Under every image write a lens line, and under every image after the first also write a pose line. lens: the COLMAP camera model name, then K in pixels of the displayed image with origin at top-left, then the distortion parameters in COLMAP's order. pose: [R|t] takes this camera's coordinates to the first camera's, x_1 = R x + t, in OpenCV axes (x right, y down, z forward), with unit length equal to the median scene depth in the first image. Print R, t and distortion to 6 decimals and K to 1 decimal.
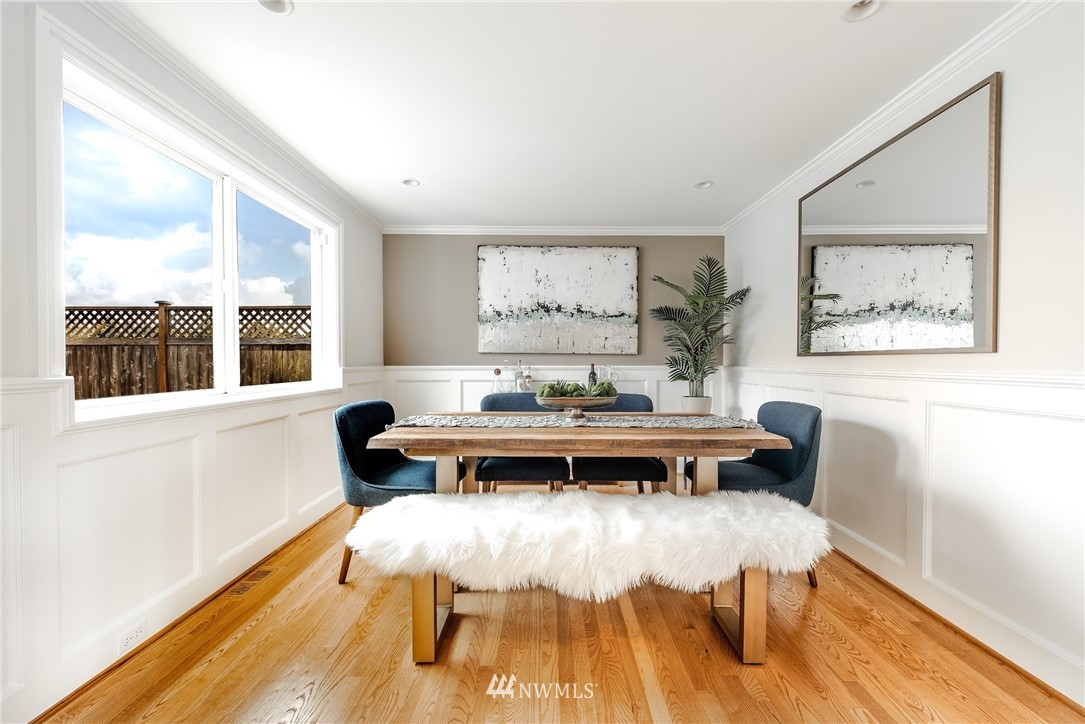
lens RADIAL K [[427.9, 0, 545.2], [0, 427.9, 362.5], [0, 0, 1]] dist [-0.008868, -0.002138]
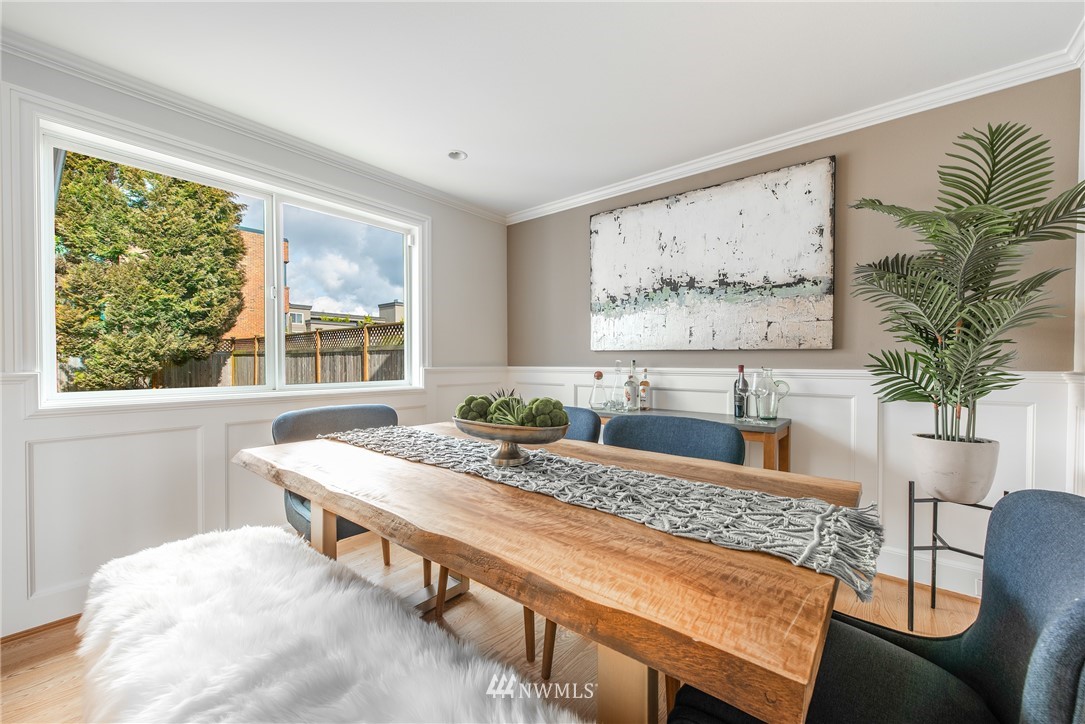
lens RADIAL K [[427.9, 0, 533.8], [0, 427.9, 363.0], [0, 0, 1]] dist [-0.008868, -0.002138]
pose [[0.762646, 0.002866, -0.646809, 0.278150], [-0.005658, 0.999981, -0.002241, 0.002118], [0.646791, 0.005369, 0.762649, 0.328489]]
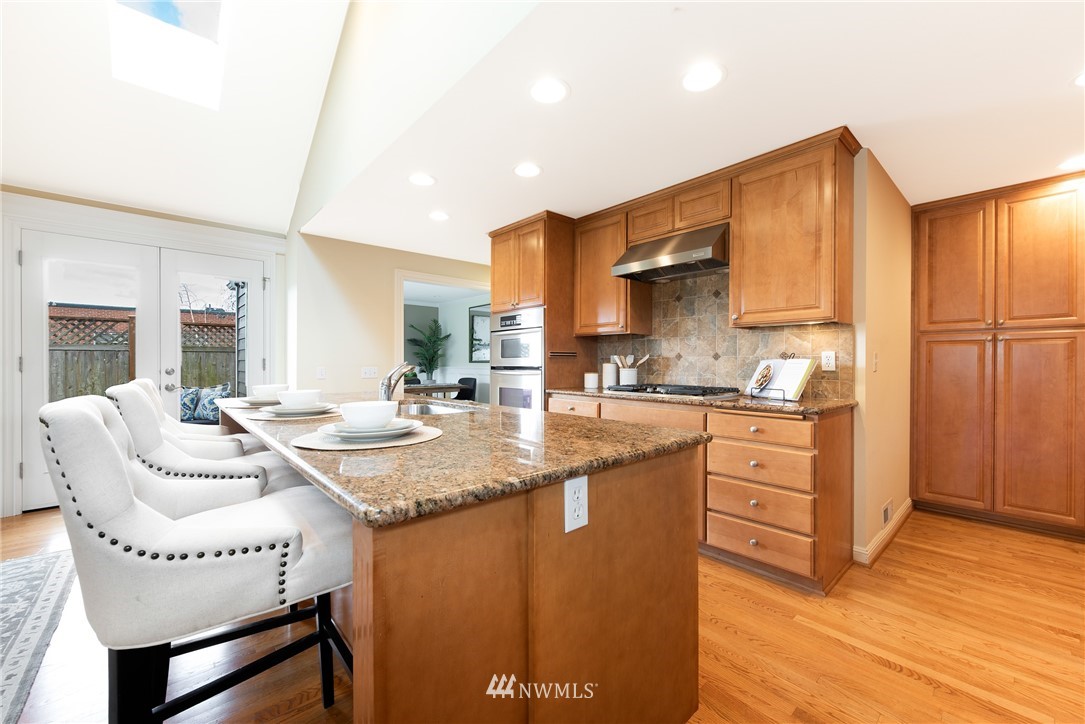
lens RADIAL K [[427.9, 0, 544.7], [0, 427.9, 364.8], [0, 0, 1]] dist [-0.008868, -0.002138]
pose [[0.740652, -0.001505, 0.671887, -0.671635], [0.004765, 0.999984, -0.003013, 0.009179], [-0.671871, 0.005433, 0.740648, -1.026321]]
